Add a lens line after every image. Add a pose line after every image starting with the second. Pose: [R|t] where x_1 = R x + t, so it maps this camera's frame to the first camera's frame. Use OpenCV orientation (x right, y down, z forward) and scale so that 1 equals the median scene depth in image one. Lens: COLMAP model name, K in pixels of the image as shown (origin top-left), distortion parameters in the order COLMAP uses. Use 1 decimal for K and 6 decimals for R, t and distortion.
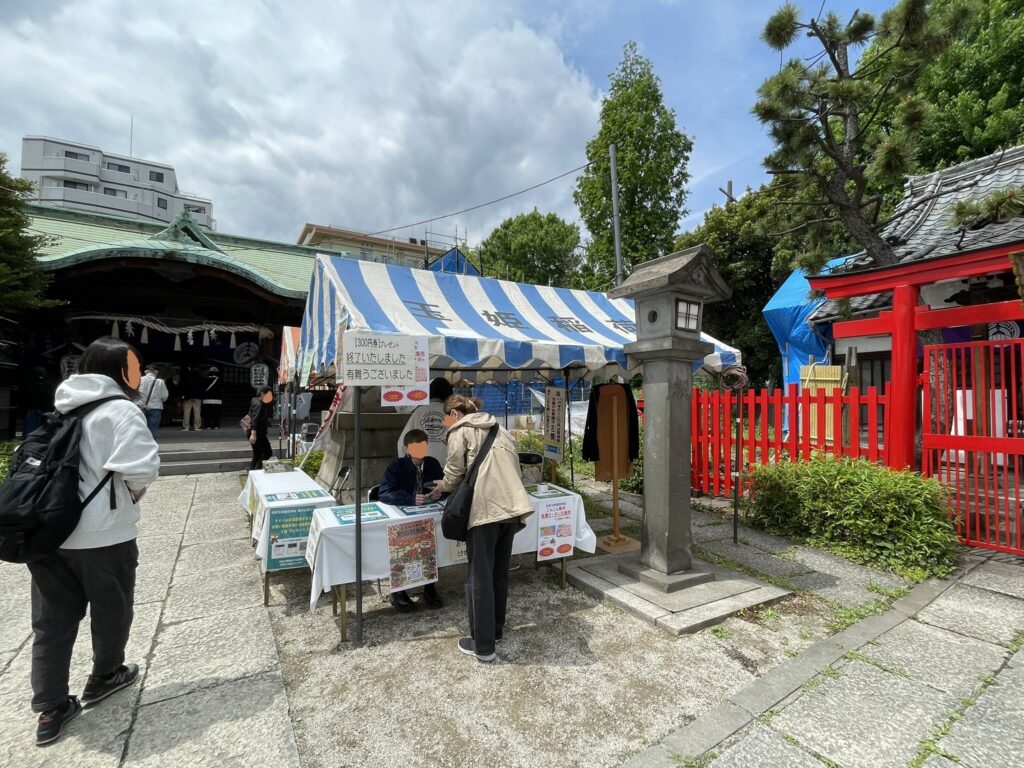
lens RADIAL K [[469.8, 0, 518.9], [0, 469.8, 385.9], [0, 0, 1]] dist [-0.001080, -0.000316]
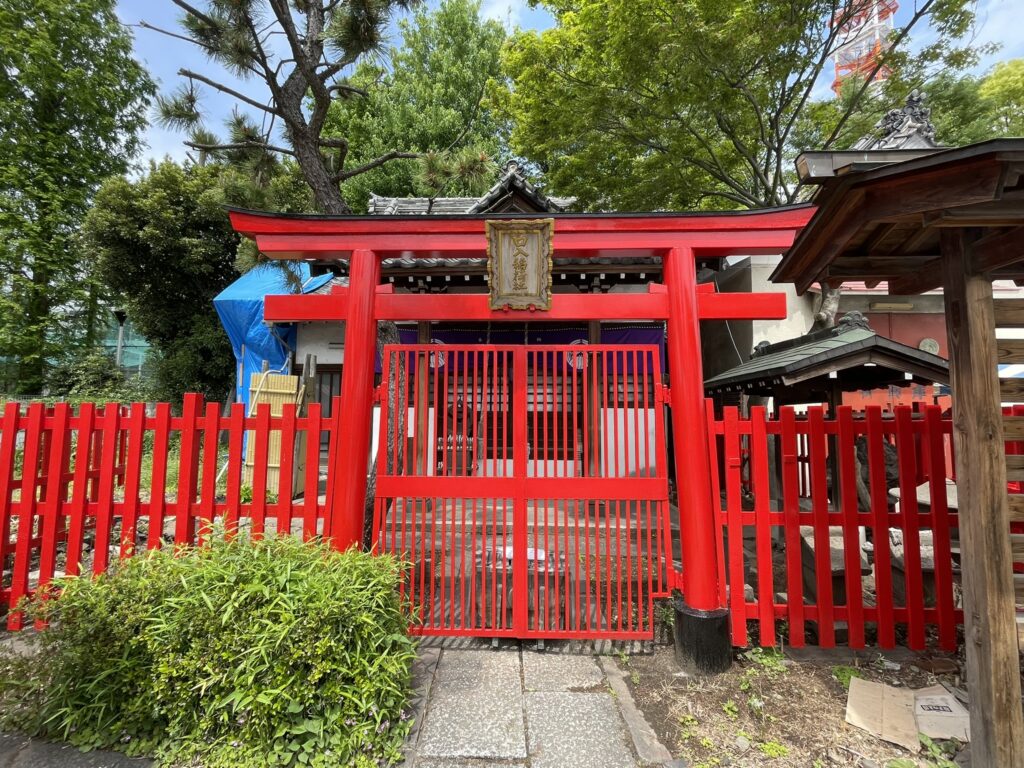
lens RADIAL K [[462.8, 0, 510.4], [0, 462.8, 381.3], [0, 0, 1]] dist [-0.005176, -0.000423]
pose [[0.538515, 0.062804, 0.840272, 0.182572], [-0.031086, 0.998020, -0.054672, -0.000991], [-0.842042, 0.003321, 0.539401, 0.219969]]
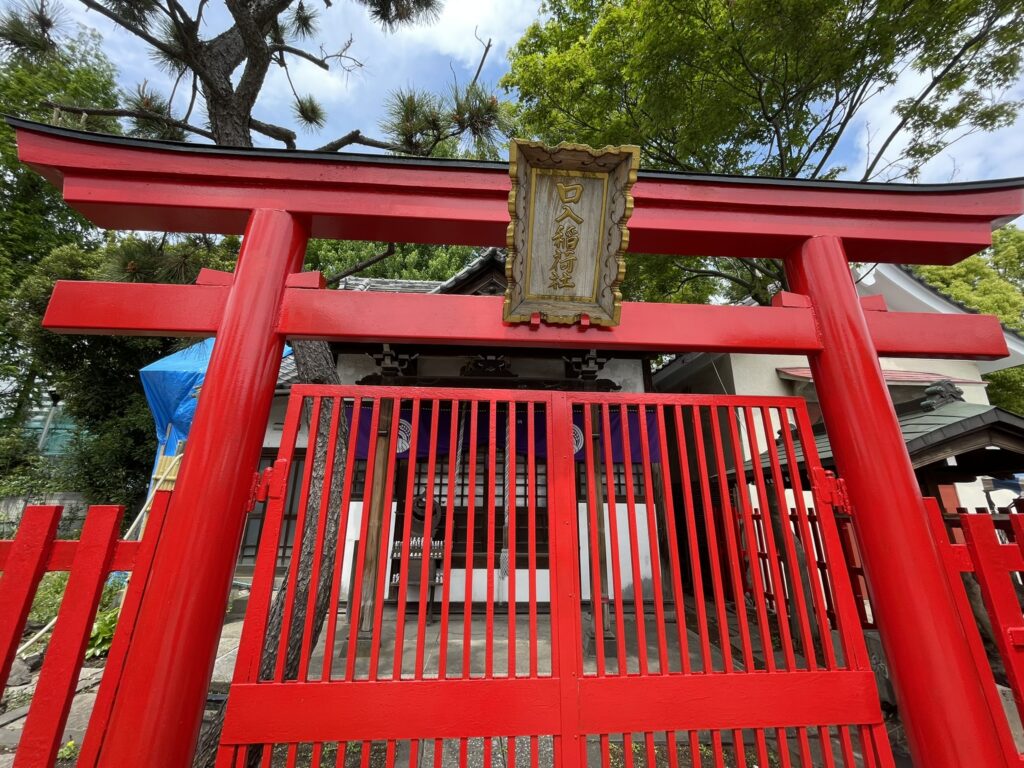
lens RADIAL K [[412.8, 0, 509.5], [0, 412.8, 383.9], [0, 0, 1]] dist [-0.002307, 0.000216]
pose [[0.454746, 0.254805, 0.853394, 0.312048], [-0.035296, 0.962604, -0.268604, -0.004555], [-0.889921, 0.092025, 0.446734, 0.332577]]
